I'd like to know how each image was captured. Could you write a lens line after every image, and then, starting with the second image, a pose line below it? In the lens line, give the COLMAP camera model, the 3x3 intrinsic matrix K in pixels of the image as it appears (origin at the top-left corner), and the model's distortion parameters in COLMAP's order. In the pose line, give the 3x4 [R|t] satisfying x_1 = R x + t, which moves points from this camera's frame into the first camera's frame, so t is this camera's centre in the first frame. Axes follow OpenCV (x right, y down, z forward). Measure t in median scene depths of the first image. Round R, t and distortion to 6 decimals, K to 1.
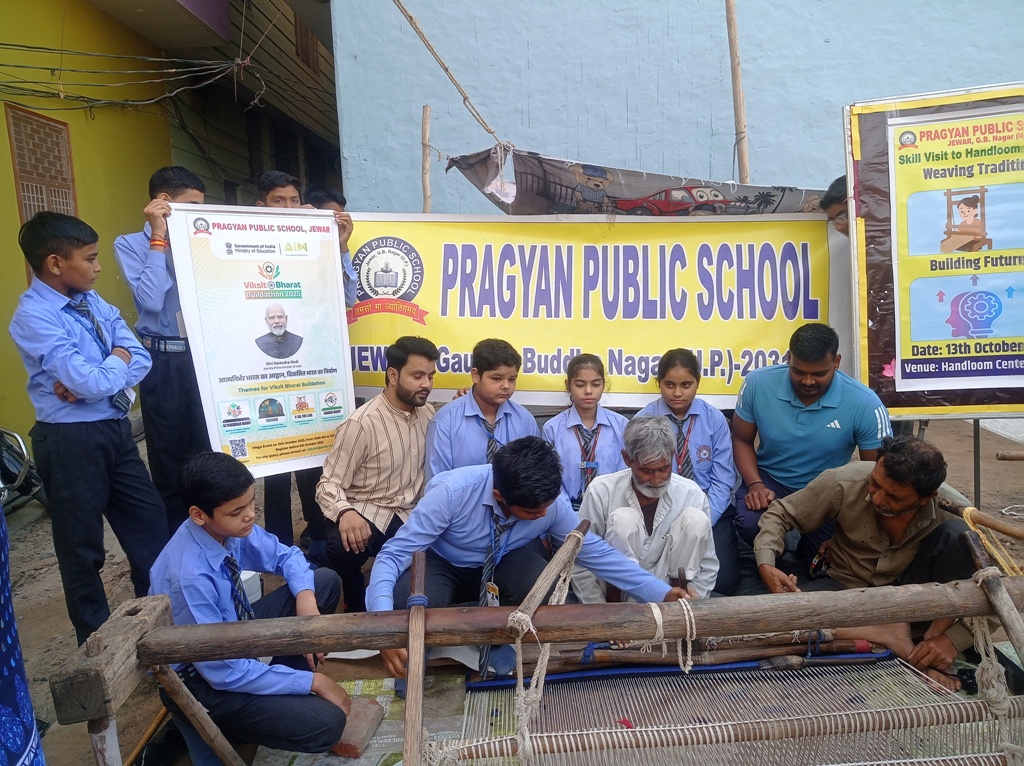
lens RADIAL K [[782.0, 0, 508.7], [0, 782.0, 389.8], [0, 0, 1]] dist [0.085528, -0.150016]
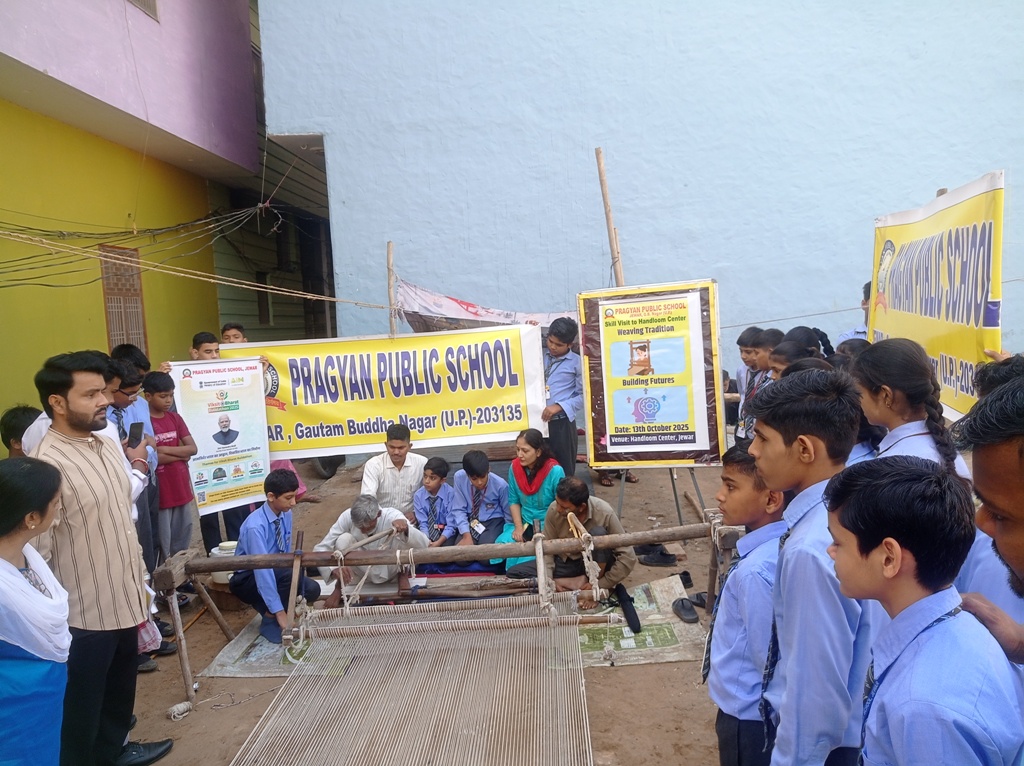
lens RADIAL K [[792.5, 0, 519.3], [0, 792.5, 394.0], [0, 0, 1]] dist [0.070753, -0.122895]
pose [[0.999093, -0.004774, -0.042308, 0.370759], [0.003106, 0.999219, -0.039387, -0.060585], [0.042463, 0.039220, 0.998328, -0.801961]]
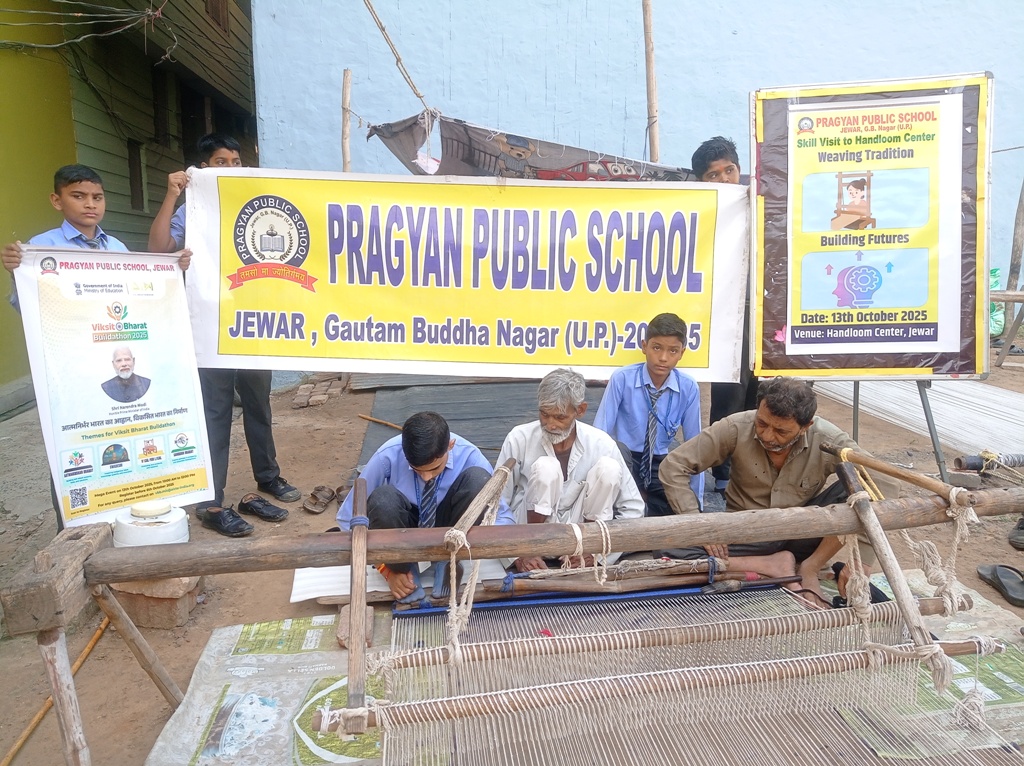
lens RADIAL K [[779.1, 0, 509.4], [0, 779.1, 391.7], [0, 0, 1]] dist [0.113999, -0.168623]
pose [[0.993124, 0.015643, 0.116019, -0.021914], [-0.018635, 0.999520, 0.024748, 0.032795], [-0.115576, -0.026740, 0.992939, -0.048998]]
